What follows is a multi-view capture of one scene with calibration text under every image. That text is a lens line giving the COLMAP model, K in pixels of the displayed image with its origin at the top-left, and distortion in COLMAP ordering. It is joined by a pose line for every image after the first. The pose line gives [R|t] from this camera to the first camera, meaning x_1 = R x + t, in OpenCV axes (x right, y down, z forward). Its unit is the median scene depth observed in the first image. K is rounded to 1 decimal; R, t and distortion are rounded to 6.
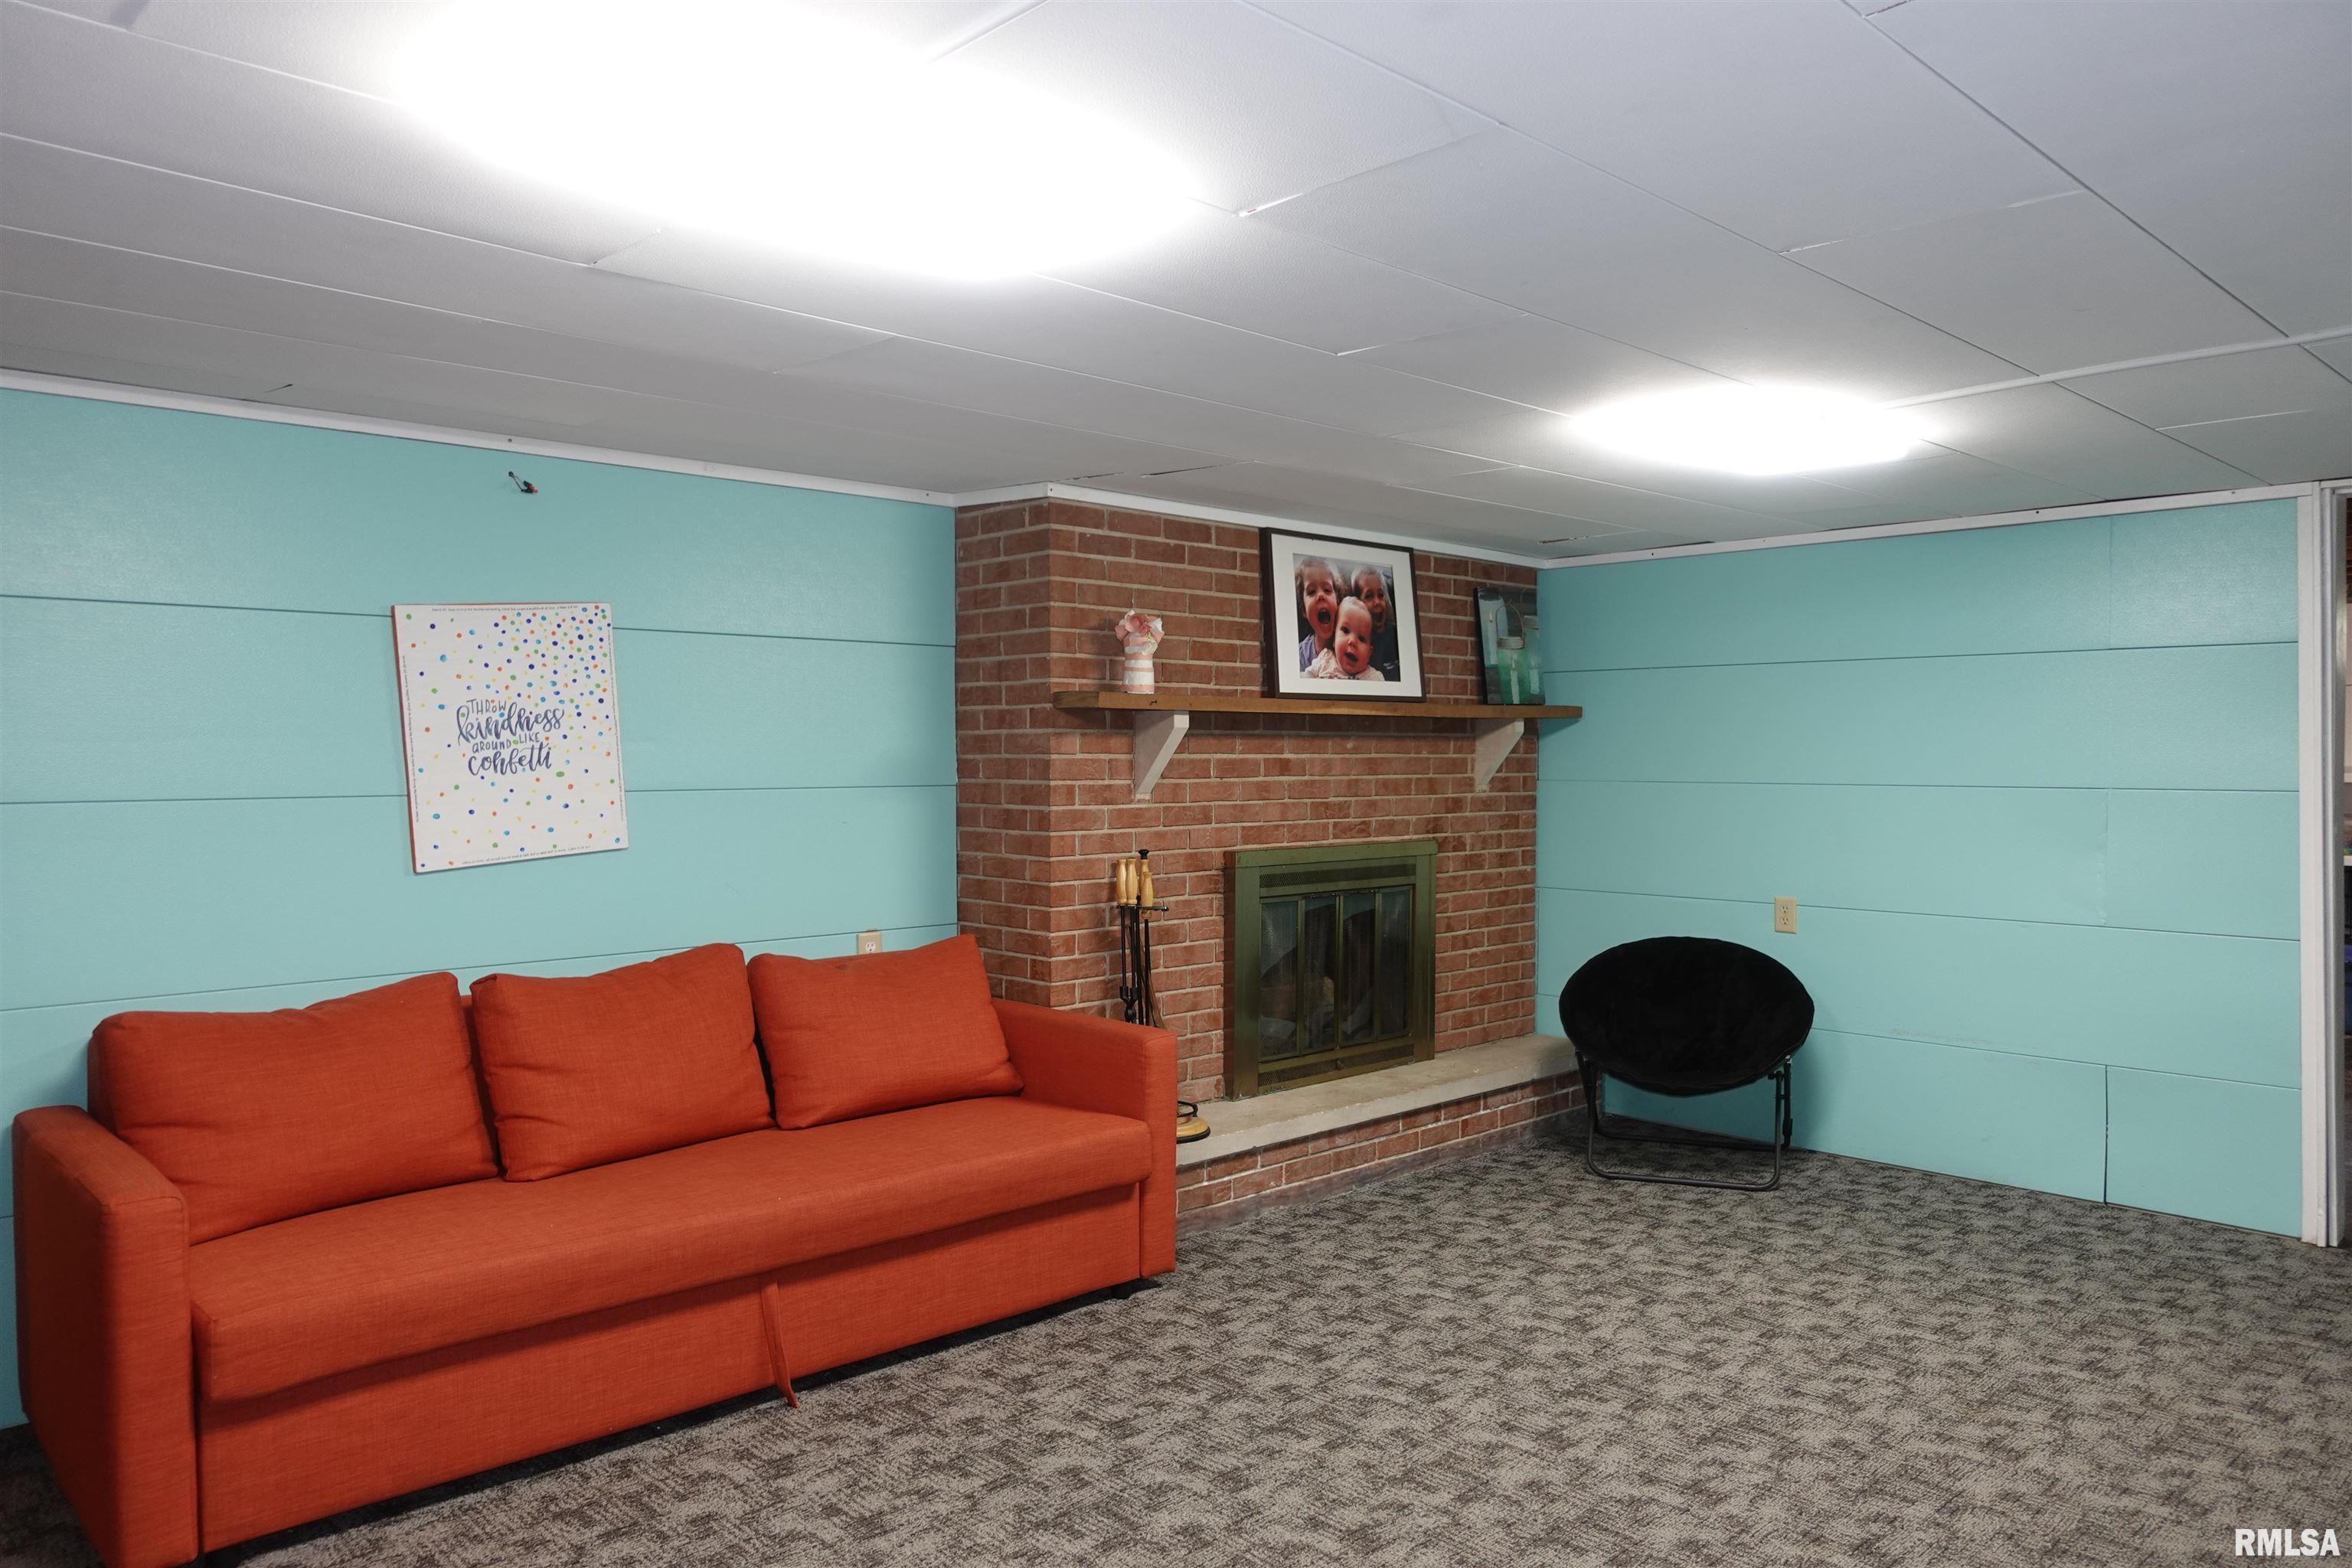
lens RADIAL K [[1631.3, 0, 1178.7], [0, 1631.3, 781.3], [0, 0, 1]] dist [0.006181, 0.000097]
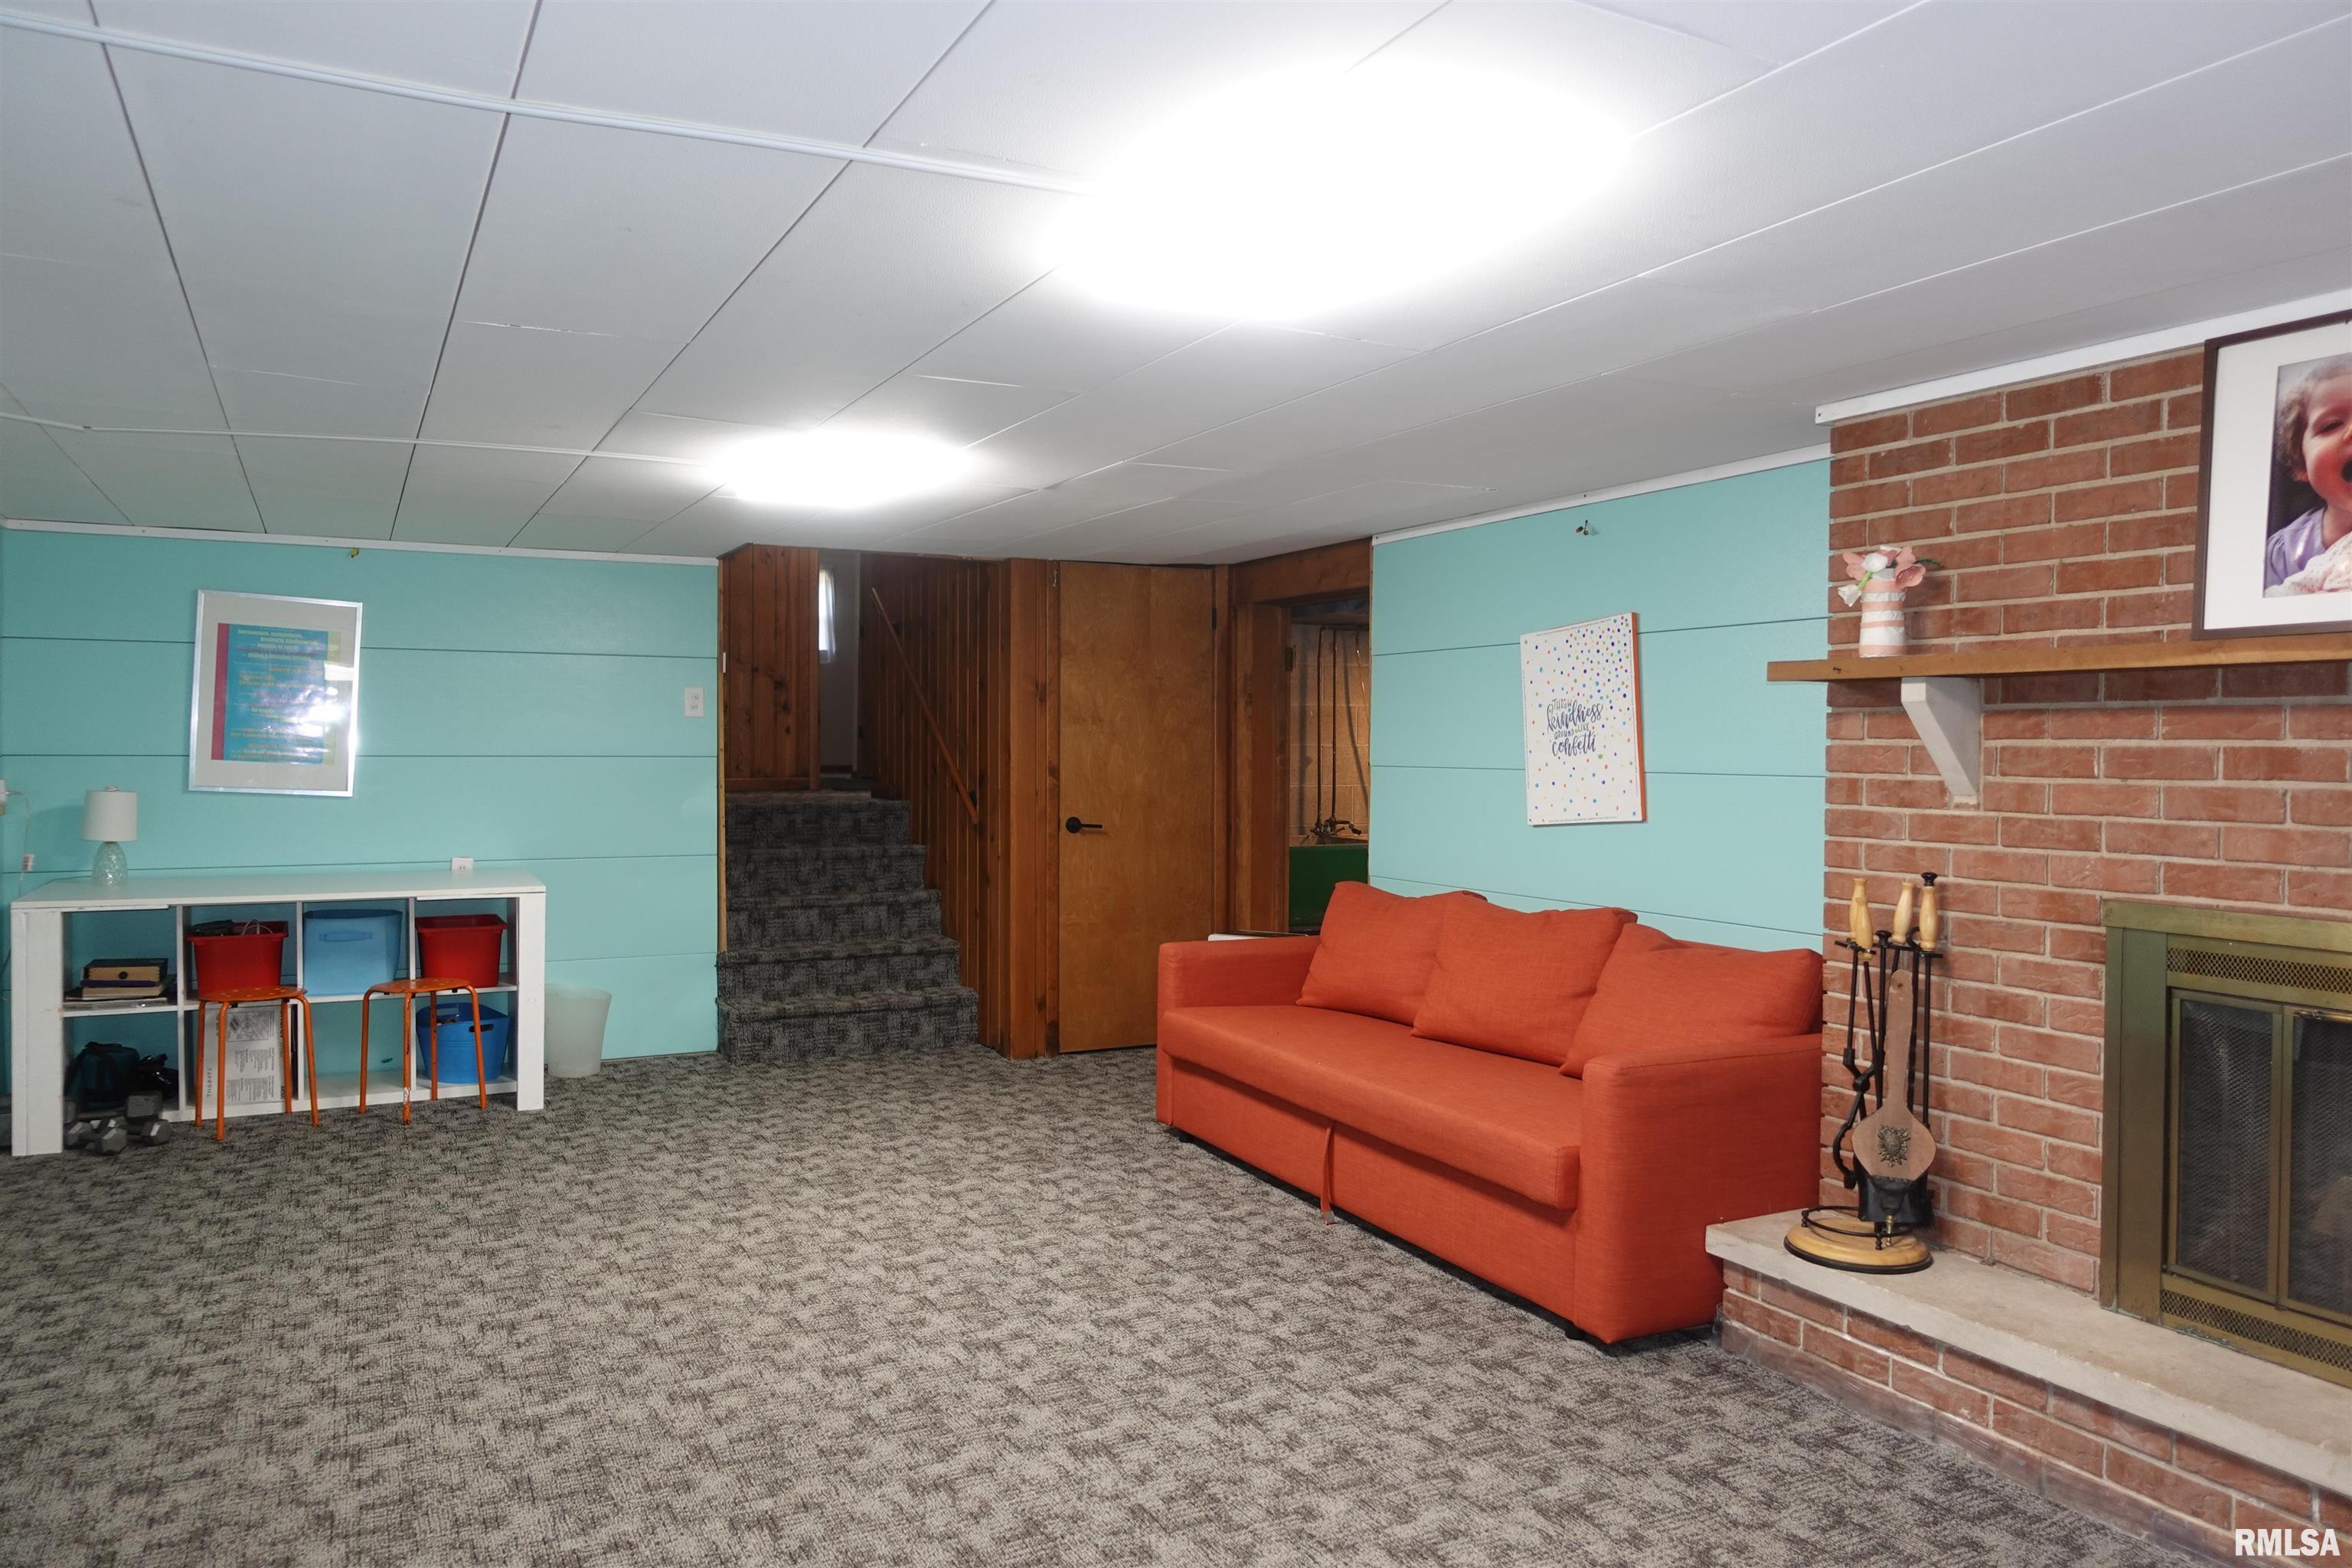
lens RADIAL K [[1631.3, 0, 1177.6], [0, 1631.3, 776.3], [0, 0, 1]] dist [0.006181, 0.000097]
pose [[-0.293031, 0.016052, -0.955968, 0.877313], [-0.024784, 0.999396, 0.024378, -0.011208], [0.955782, 0.030836, -0.292456, 1.029673]]
